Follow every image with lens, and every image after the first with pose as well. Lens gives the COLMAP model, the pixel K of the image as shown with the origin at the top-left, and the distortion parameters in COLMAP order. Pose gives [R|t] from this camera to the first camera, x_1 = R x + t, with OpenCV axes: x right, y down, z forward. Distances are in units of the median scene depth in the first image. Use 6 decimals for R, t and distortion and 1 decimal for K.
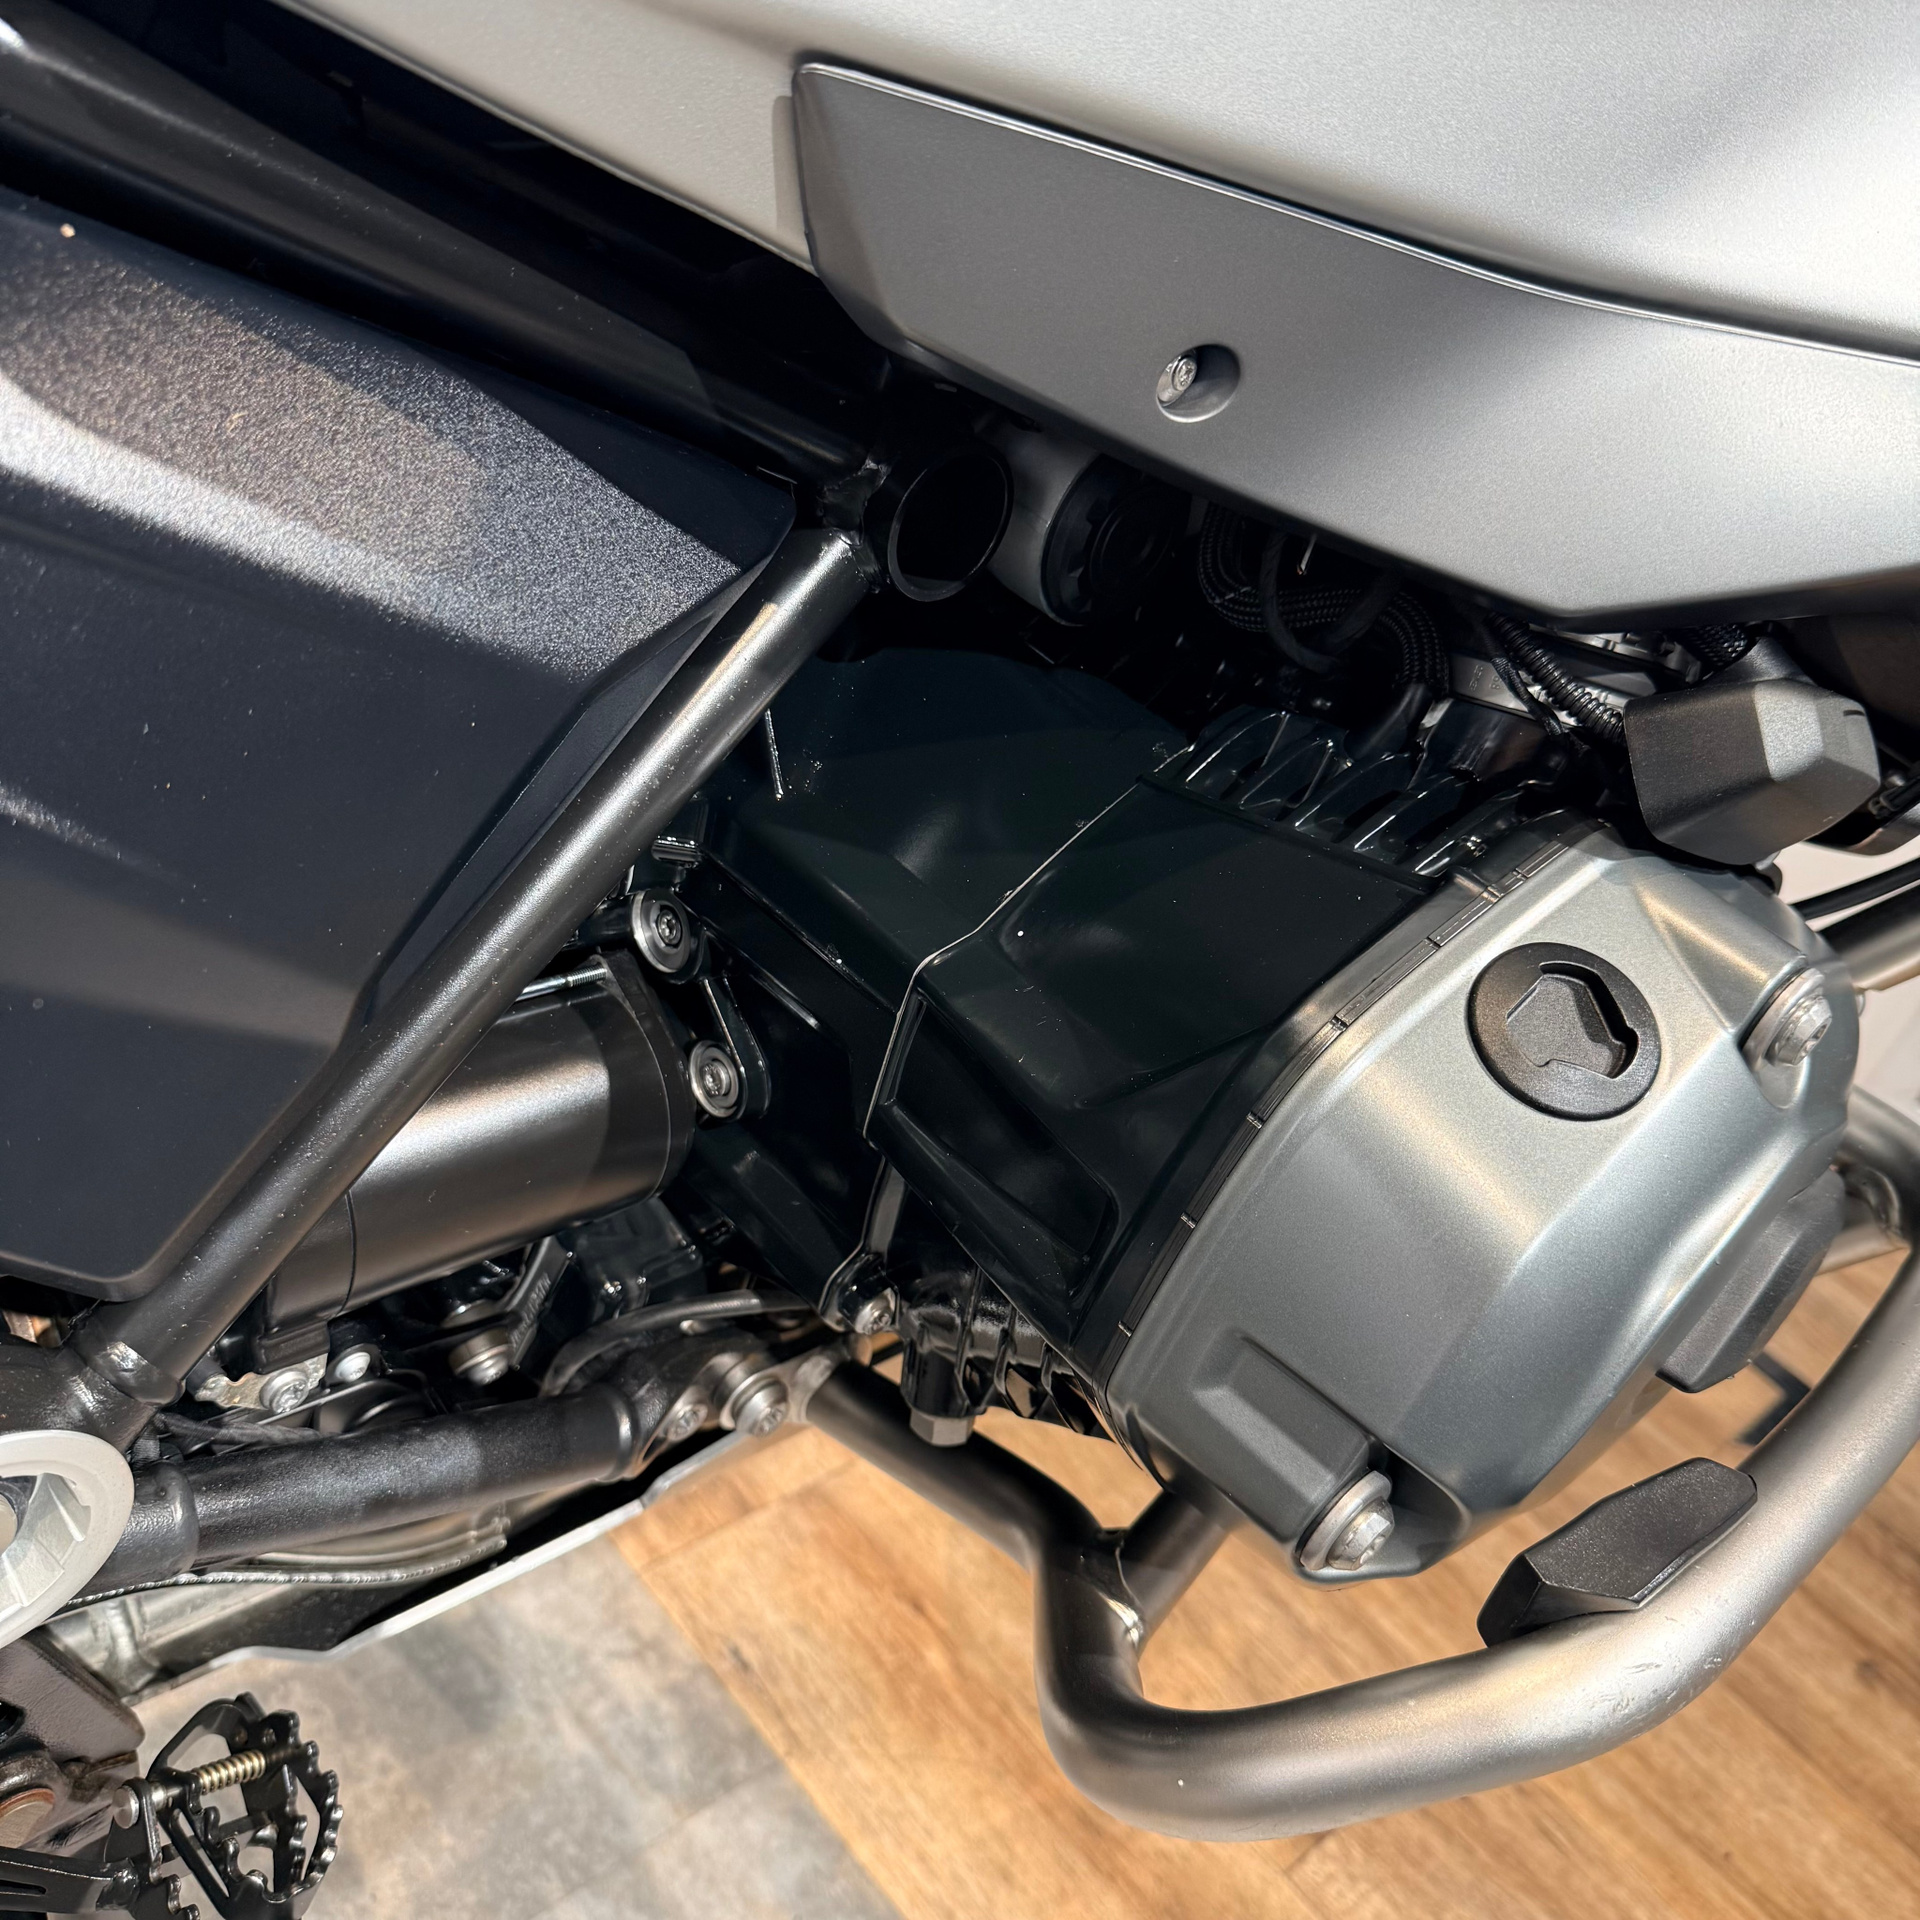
lens RADIAL K [[1828.9, 0, 949.4], [0, 1828.9, 962.4], [0, 0, 1]] dist [0.003779, -0.024694]
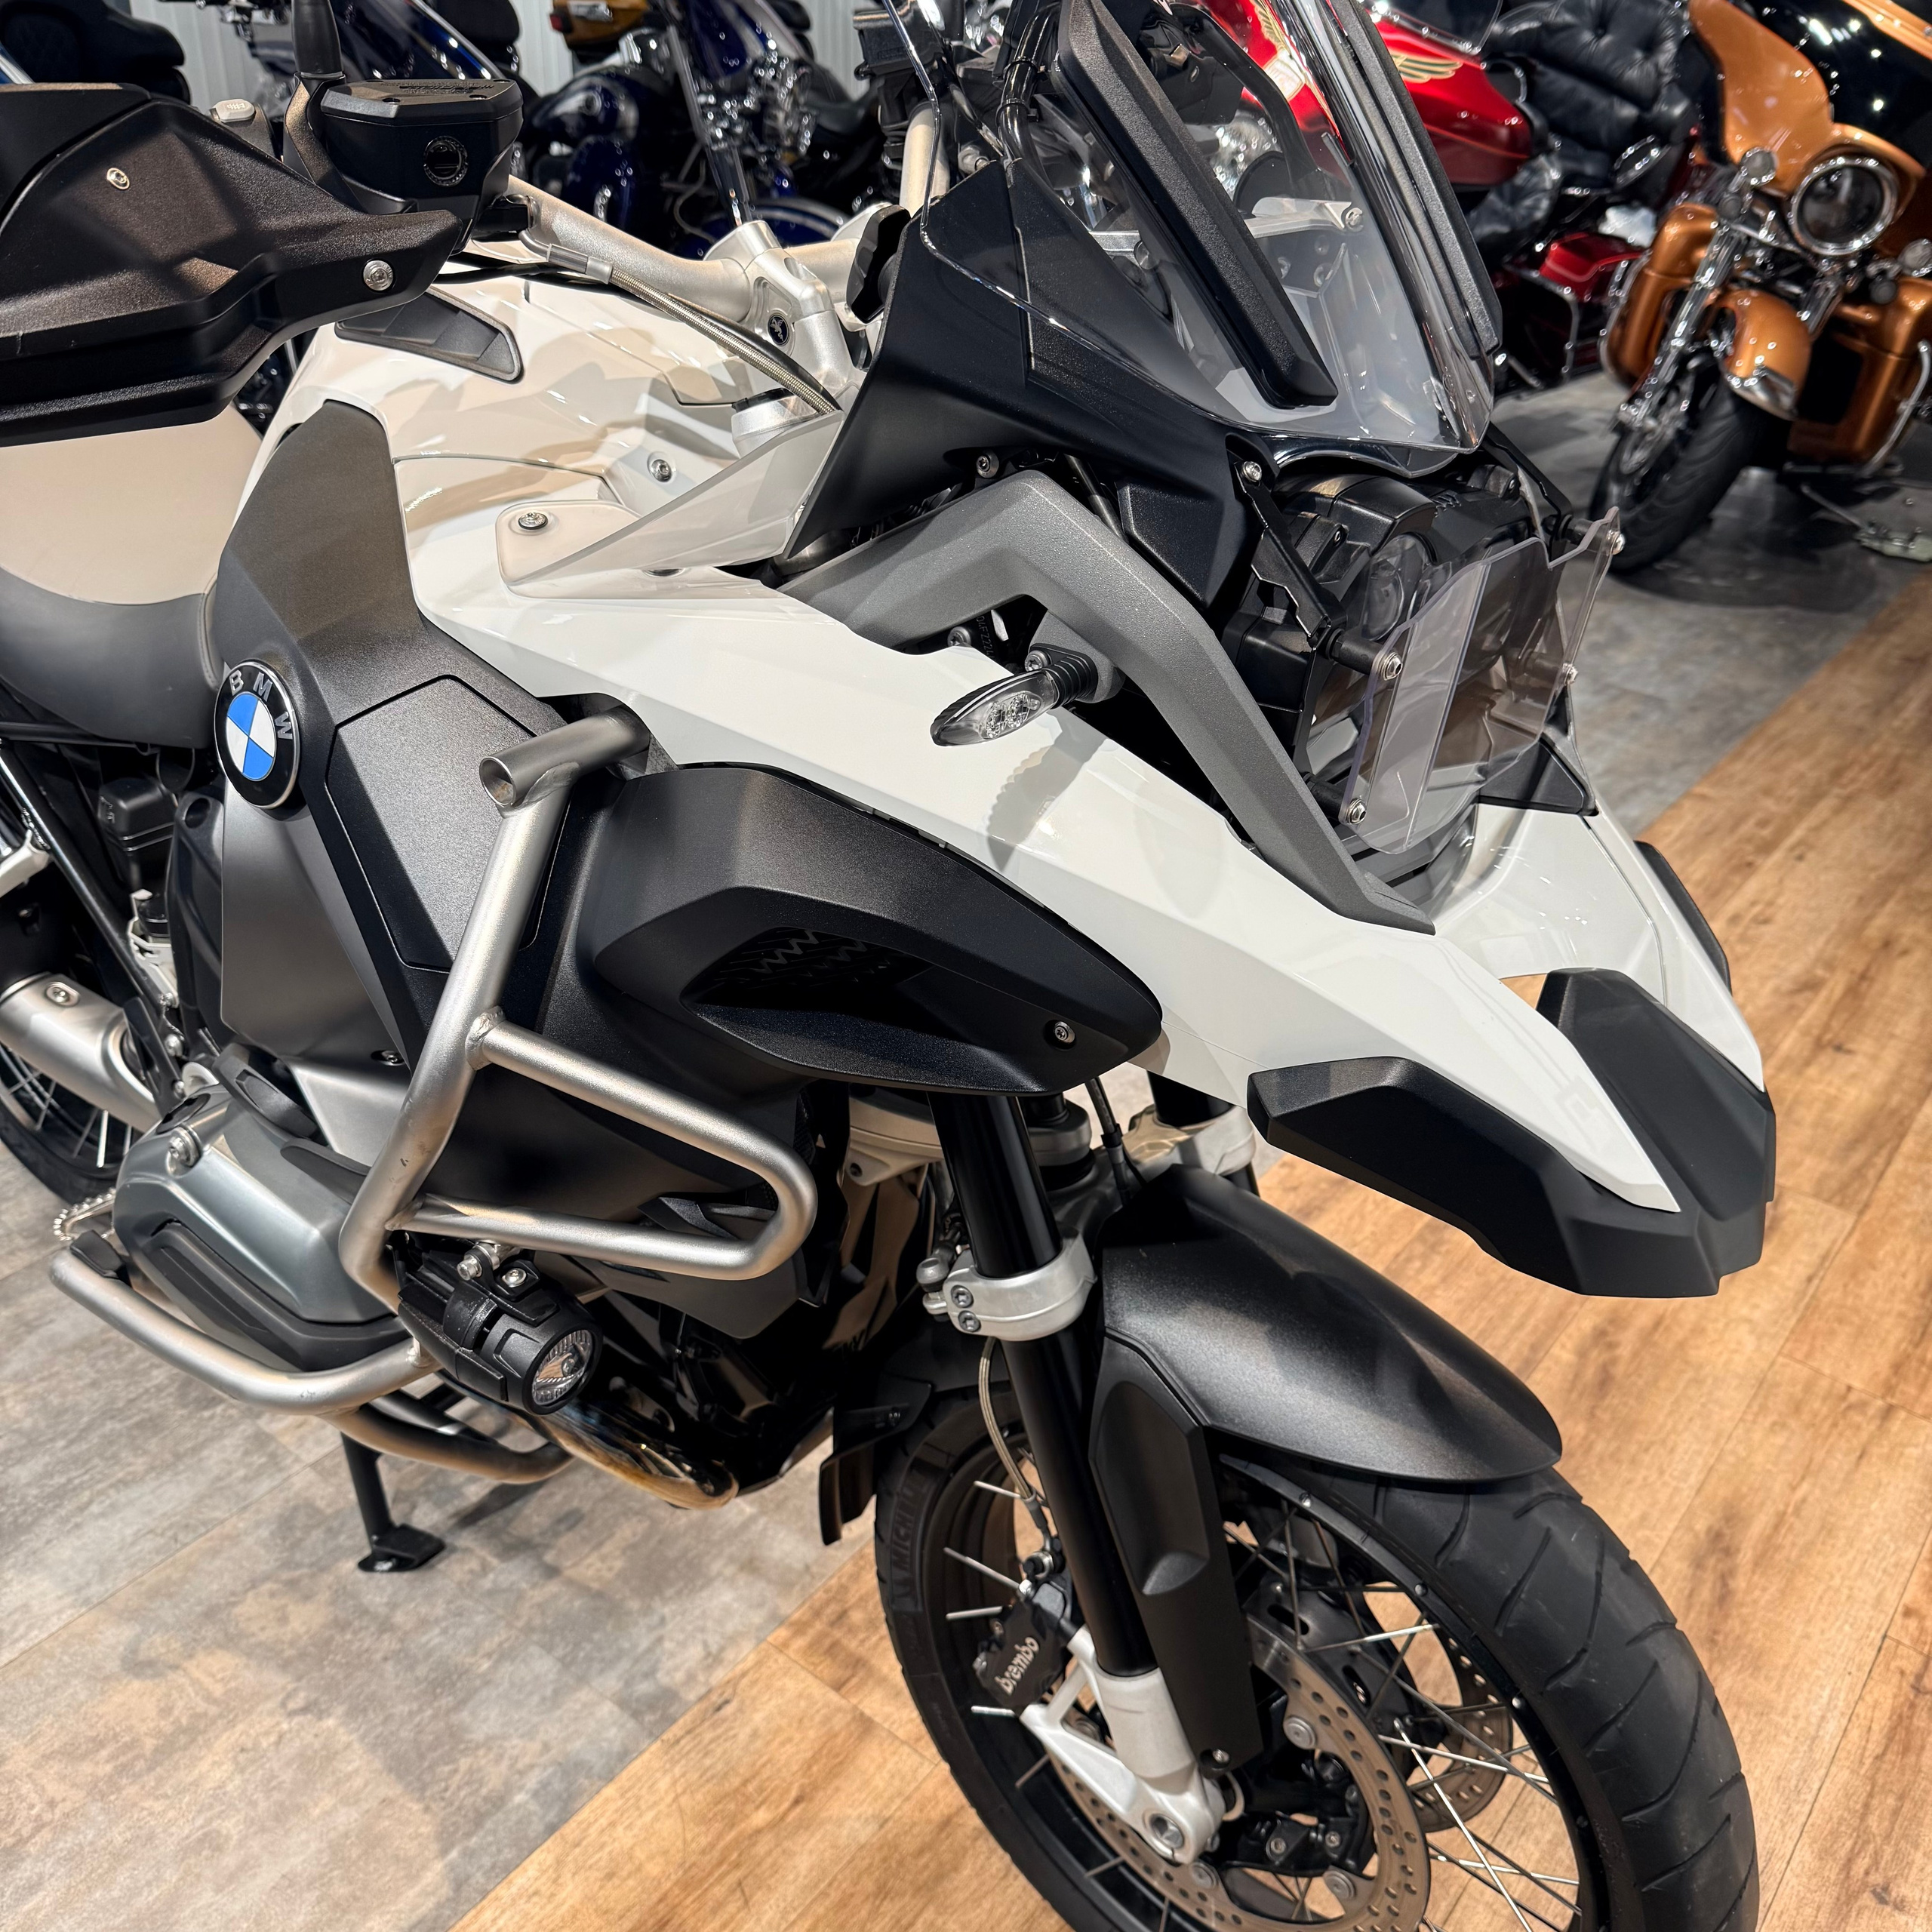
lens RADIAL K [[1840.3, 0, 955.4], [0, 1840.3, 968.5], [0, 0, 1]] dist [0.003779, -0.024694]
pose [[0.143395, 0.211769, -0.966743, 1.405418], [-0.510414, 0.852724, 0.111084, -0.481058], [0.847889, 0.477510, 0.230367, 0.503632]]
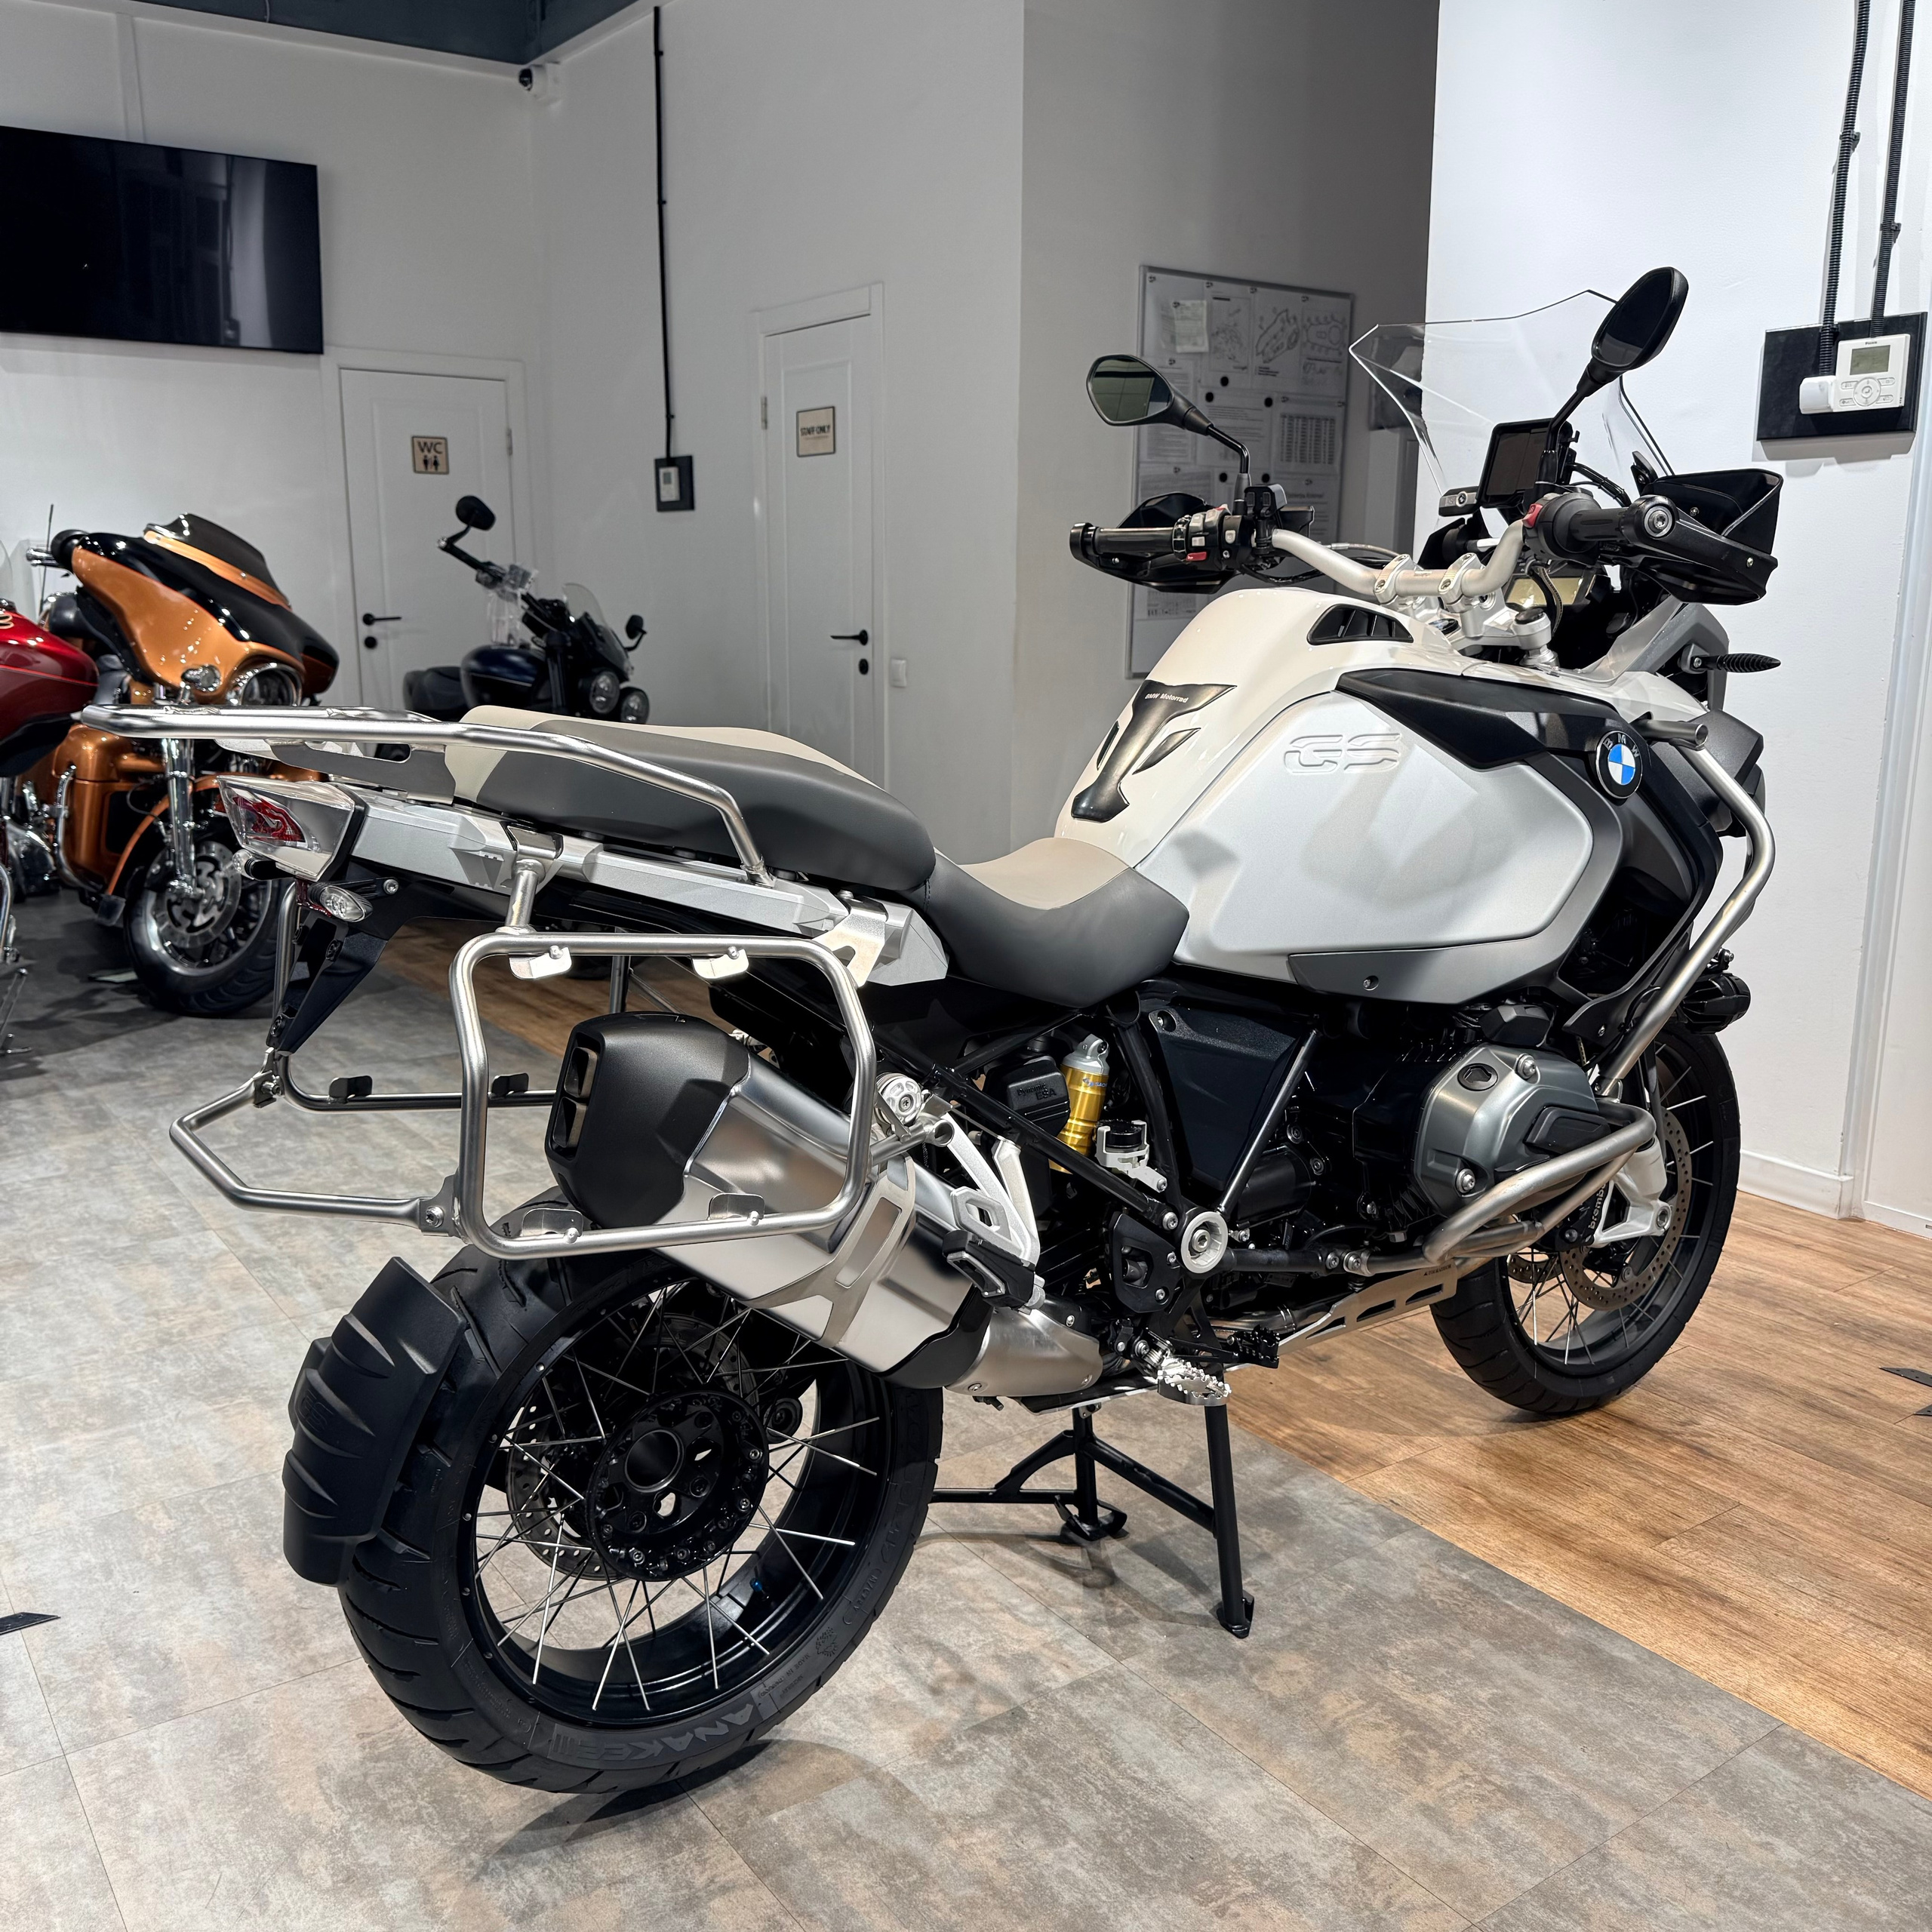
lens RADIAL K [[1815.5, 0, 970.3], [0, 1815.5, 961.1], [0, 0, 1]] dist [0.076698, -0.159318]
pose [[0.940089, -0.275846, -0.200352, 0.044153], [0.185250, 0.906646, -0.379046, 0.565697], [0.286207, 0.319222, 0.903428, -1.653701]]
